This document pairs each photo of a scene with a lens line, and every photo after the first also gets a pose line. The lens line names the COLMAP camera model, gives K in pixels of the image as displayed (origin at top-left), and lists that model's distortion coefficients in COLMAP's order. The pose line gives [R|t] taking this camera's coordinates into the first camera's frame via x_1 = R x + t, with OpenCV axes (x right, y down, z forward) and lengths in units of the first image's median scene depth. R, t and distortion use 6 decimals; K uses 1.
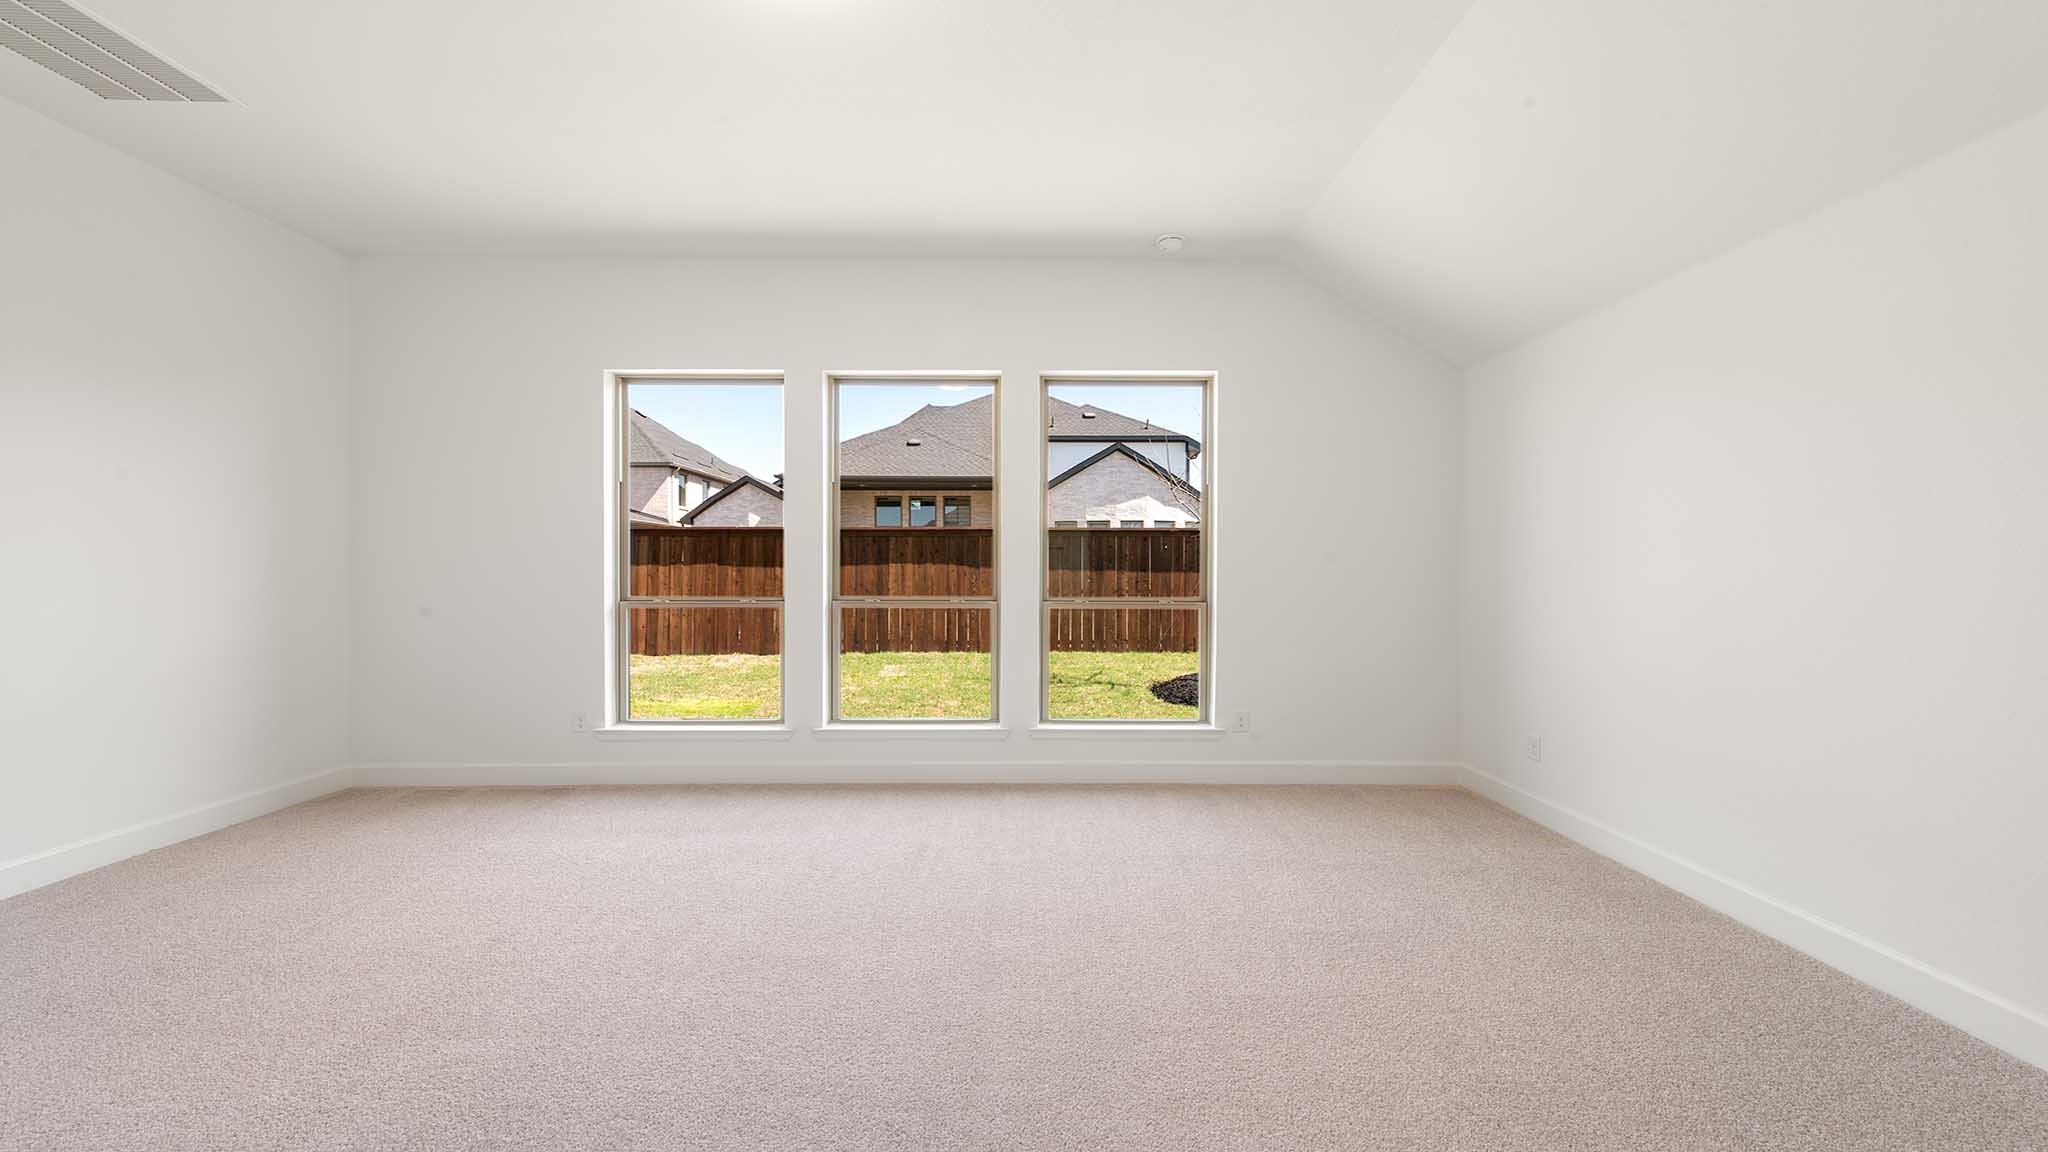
lens RADIAL K [[811.1, 0, 1024.0], [0, 811.1, 576.0], [0, 0, 1]] dist [0.011169, 0.000065]
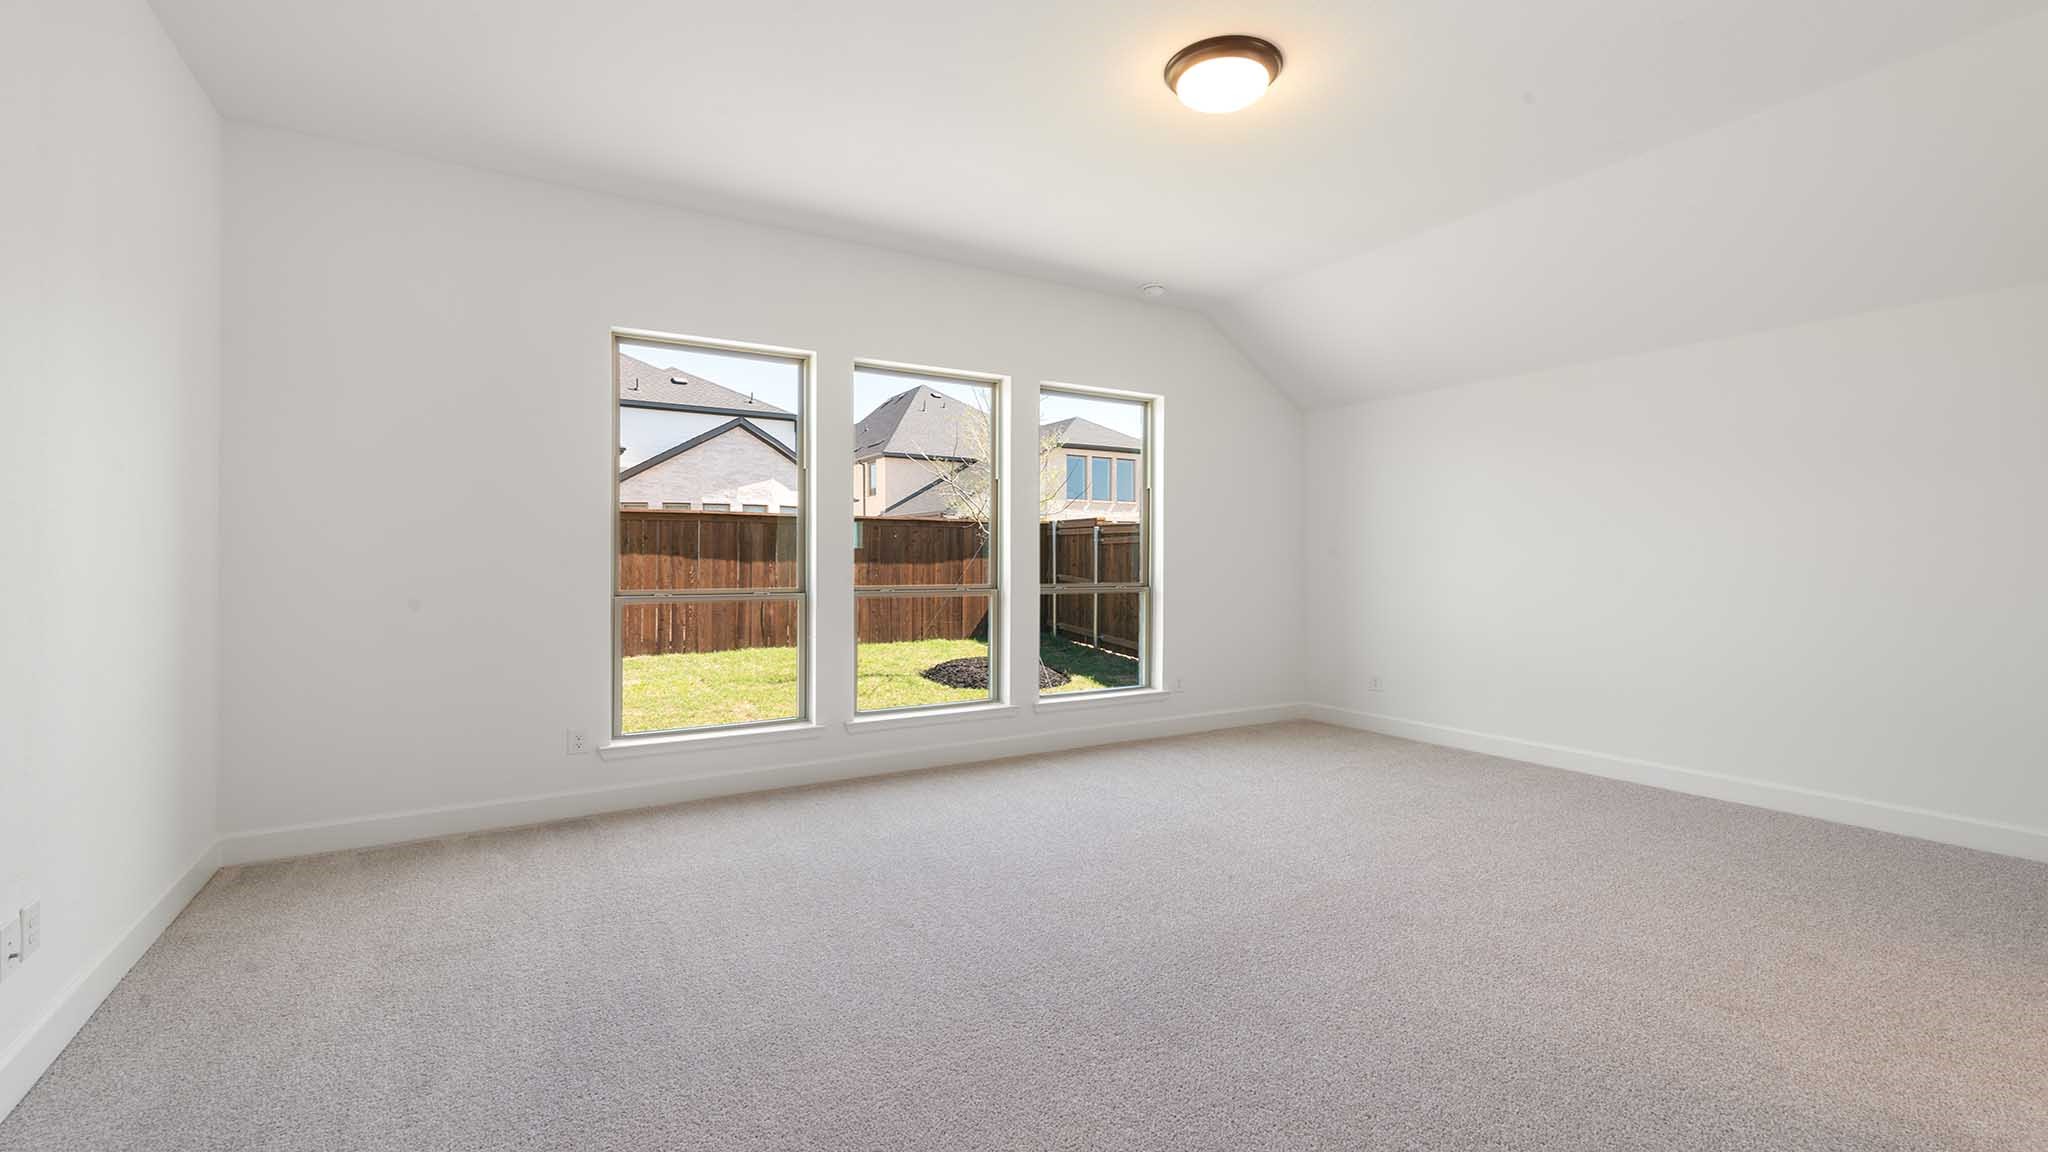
lens RADIAL K [[881.7, 0, 1024.0], [0, 881.7, 576.0], [0, 0, 1]] dist [0.002115, 0.000067]
pose [[0.855983, -0.011201, 0.516883, -0.323887], [0.004581, 0.999890, 0.014082, -0.001759], [-0.516984, -0.009686, 0.855940, -0.012026]]
